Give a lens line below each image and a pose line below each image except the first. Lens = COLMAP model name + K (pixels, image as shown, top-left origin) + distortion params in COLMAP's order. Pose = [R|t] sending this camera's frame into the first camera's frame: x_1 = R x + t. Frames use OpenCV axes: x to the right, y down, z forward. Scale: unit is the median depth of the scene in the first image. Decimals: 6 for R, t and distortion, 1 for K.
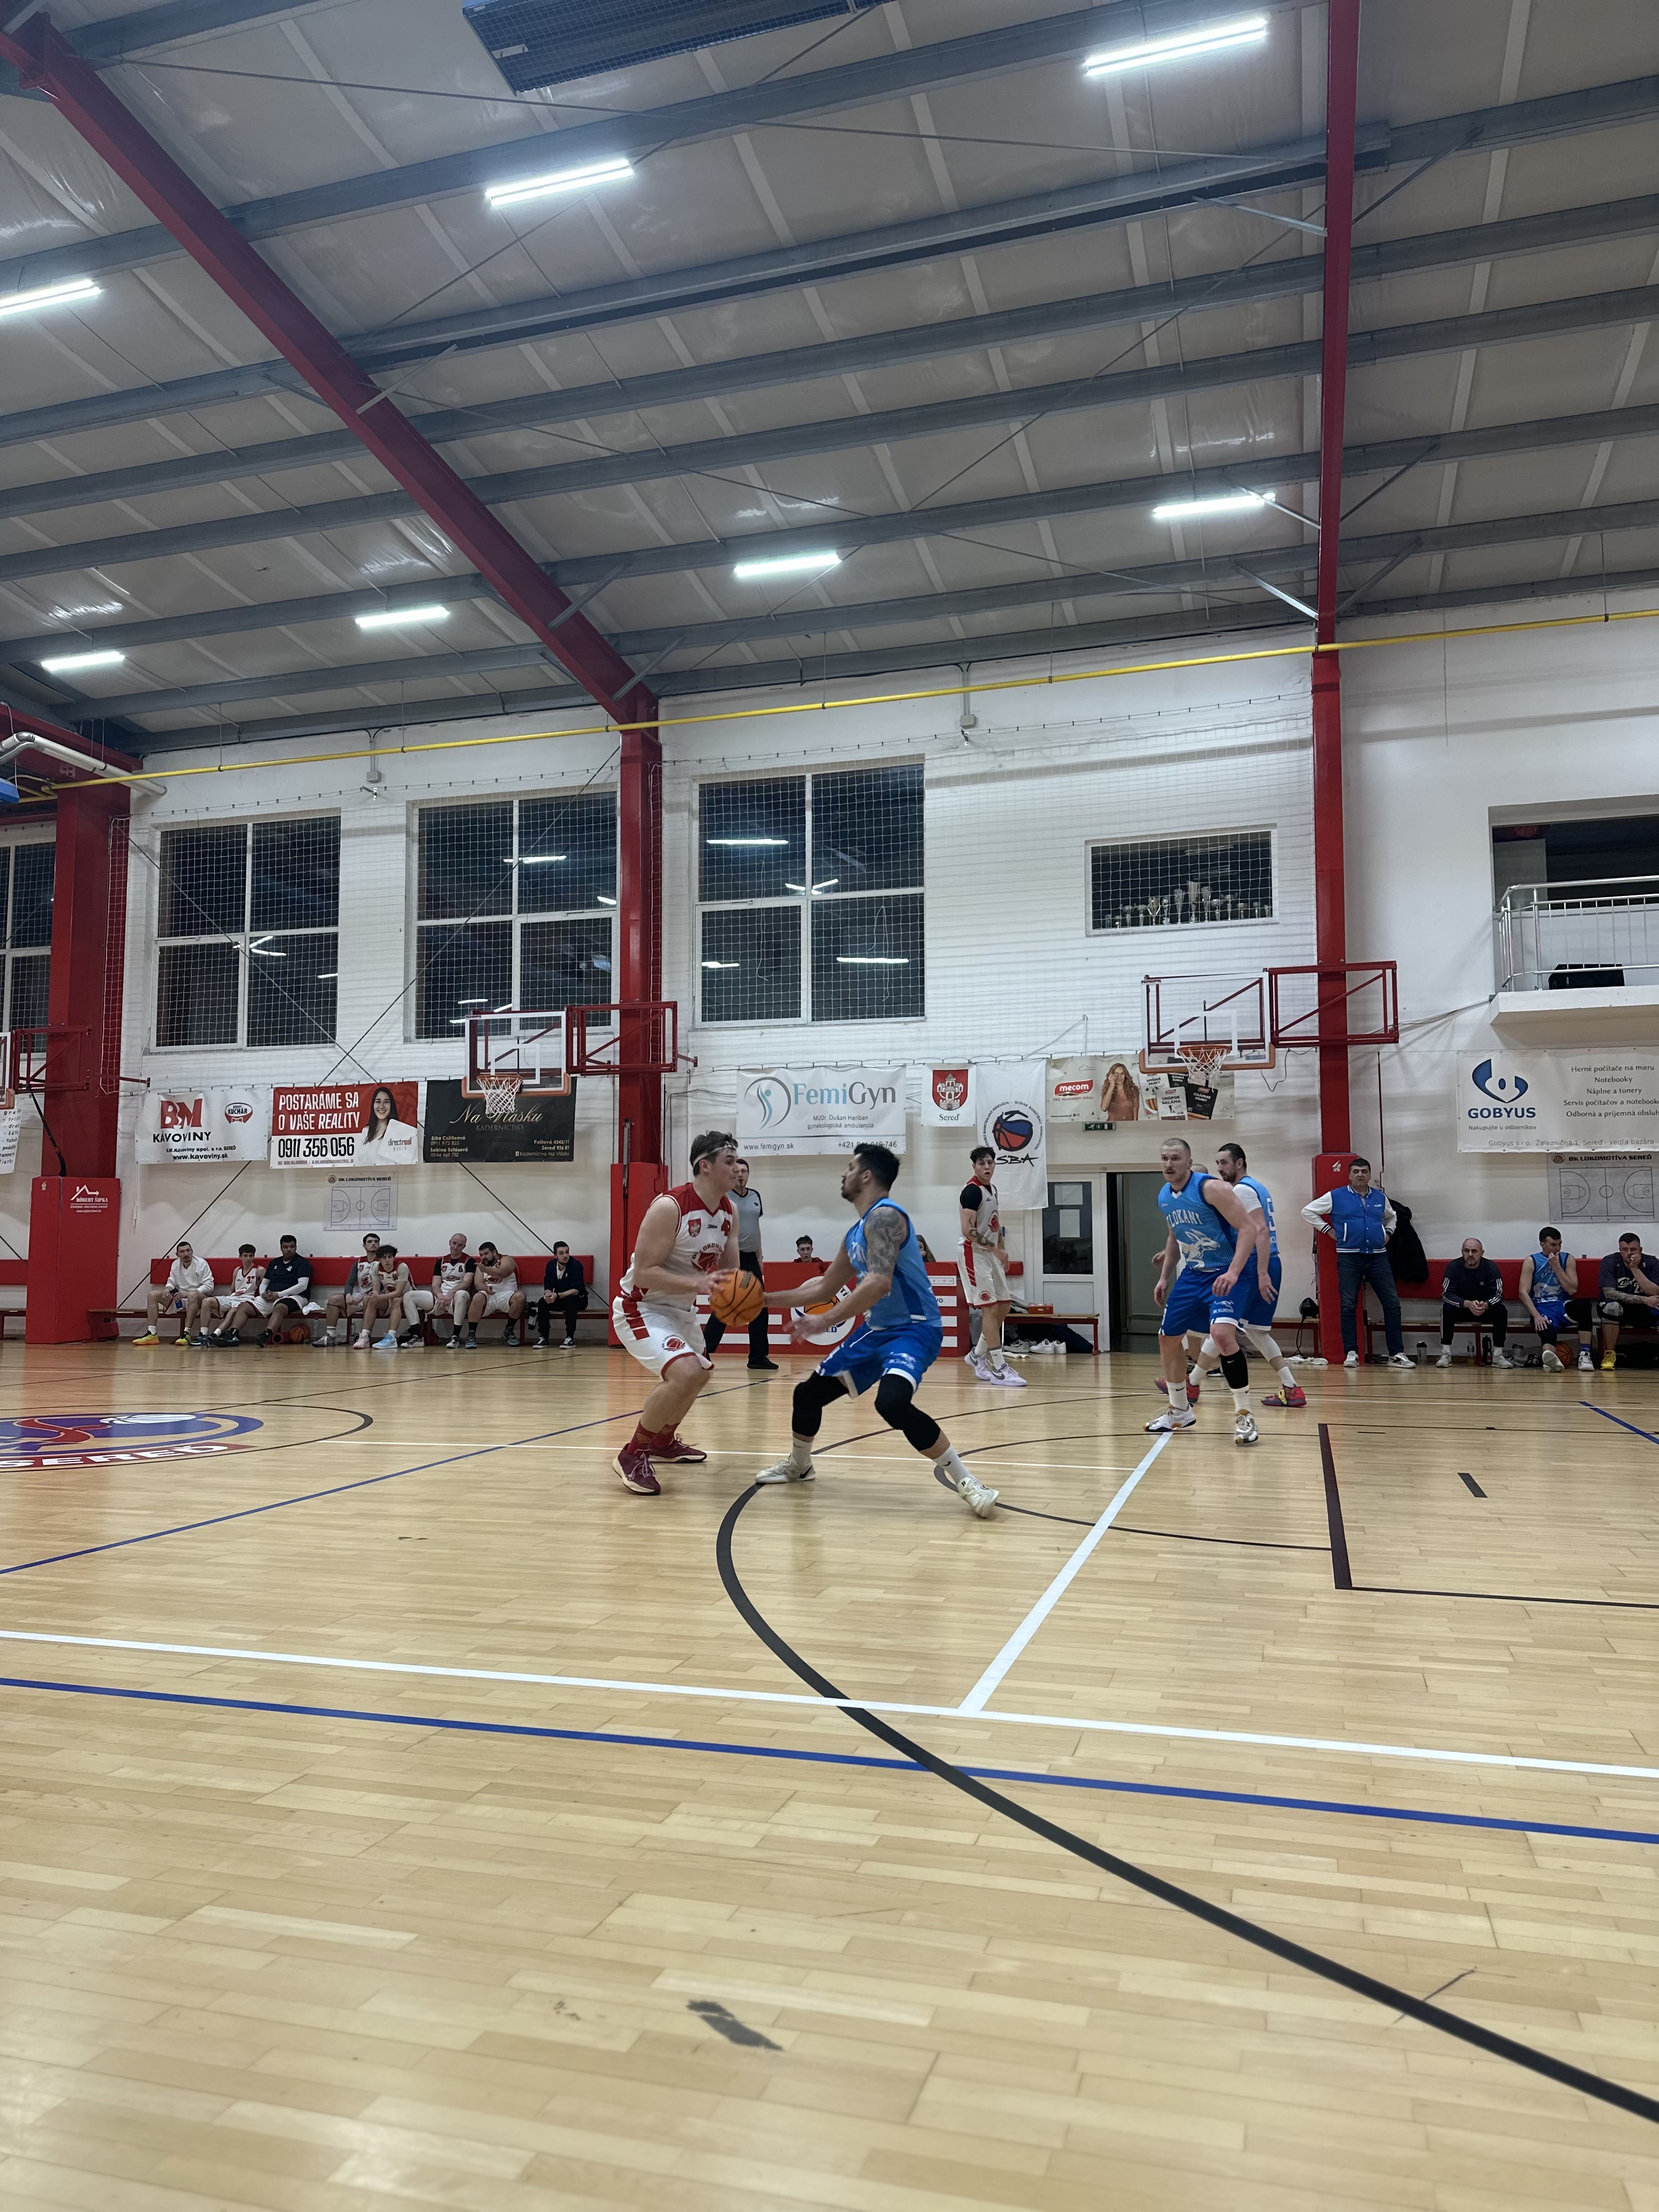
lens RADIAL K [[1551.3, 0, 826.6], [0, 1551.3, 1117.1], [0, 0, 1]] dist [0.104499, -0.123660]
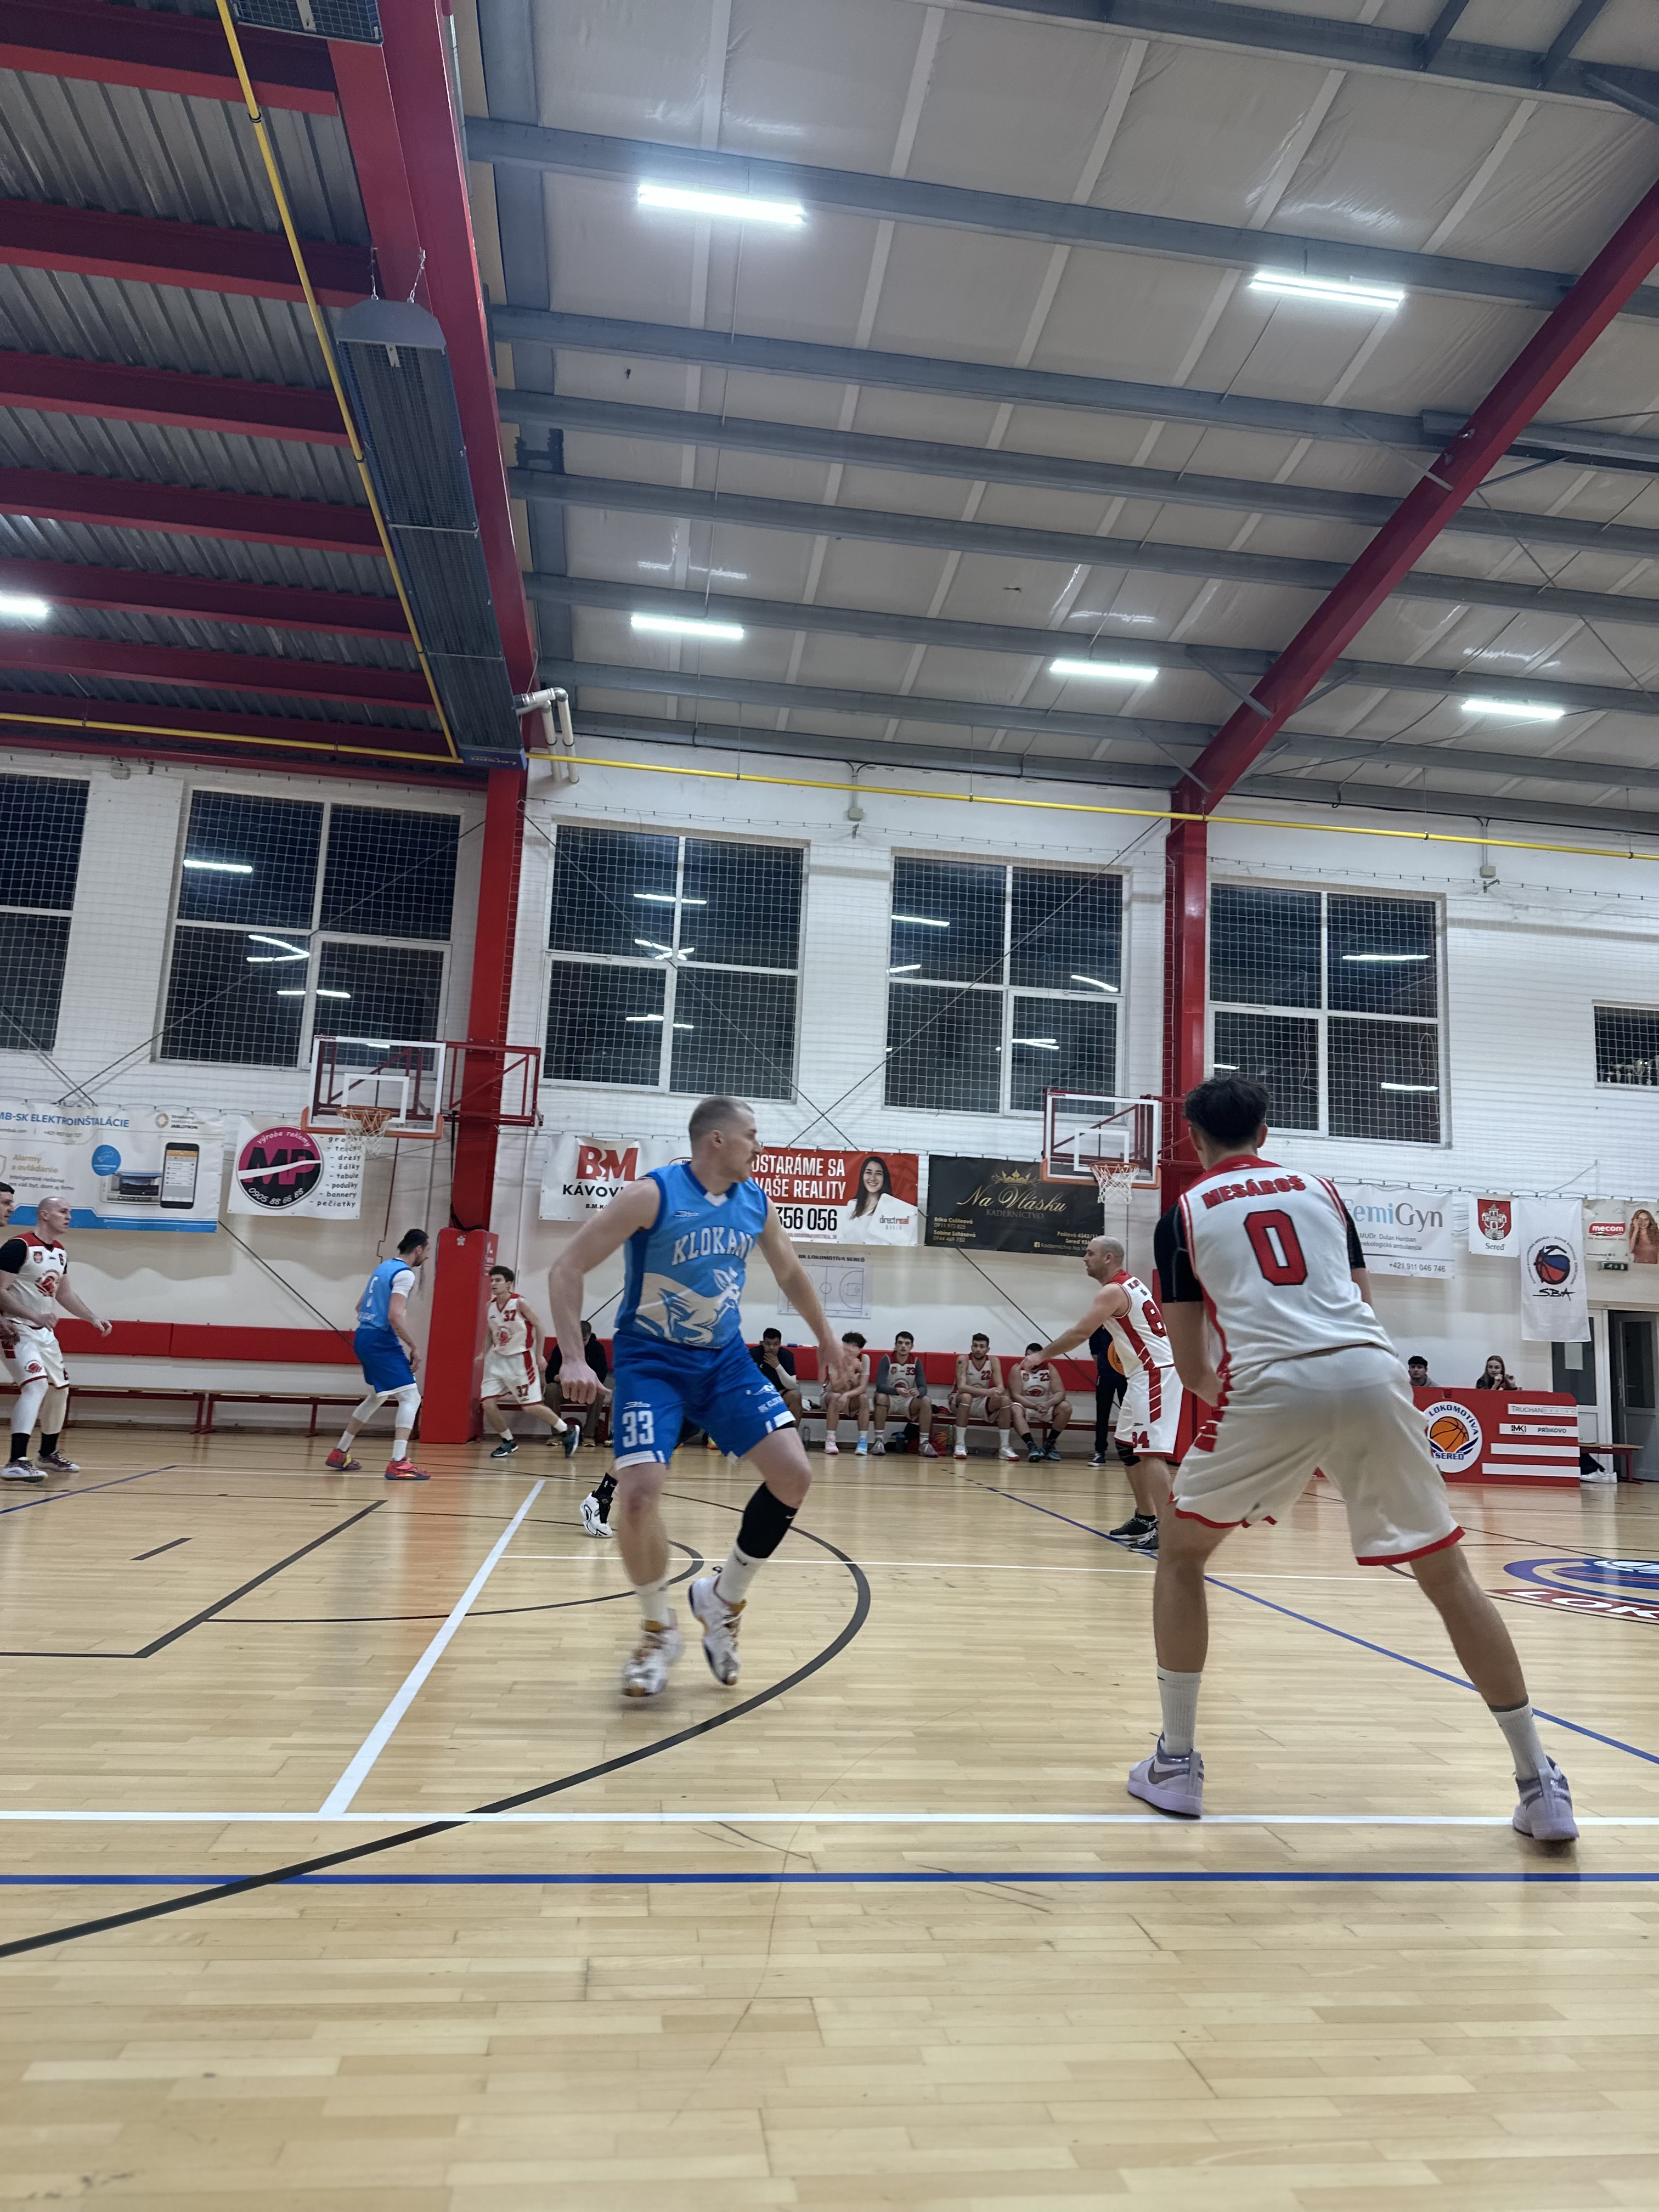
lens RADIAL K [[1551.3, 0, 849.2], [0, 1551.3, 1079.6], [0, 0, 1]] dist [0.104499, -0.123660]
pose [[0.903536, 0.114341, 0.412977, -0.698658], [-0.084013, 0.992307, -0.090932, 0.019528], [-0.420197, 0.047465, 0.906191, 0.211007]]
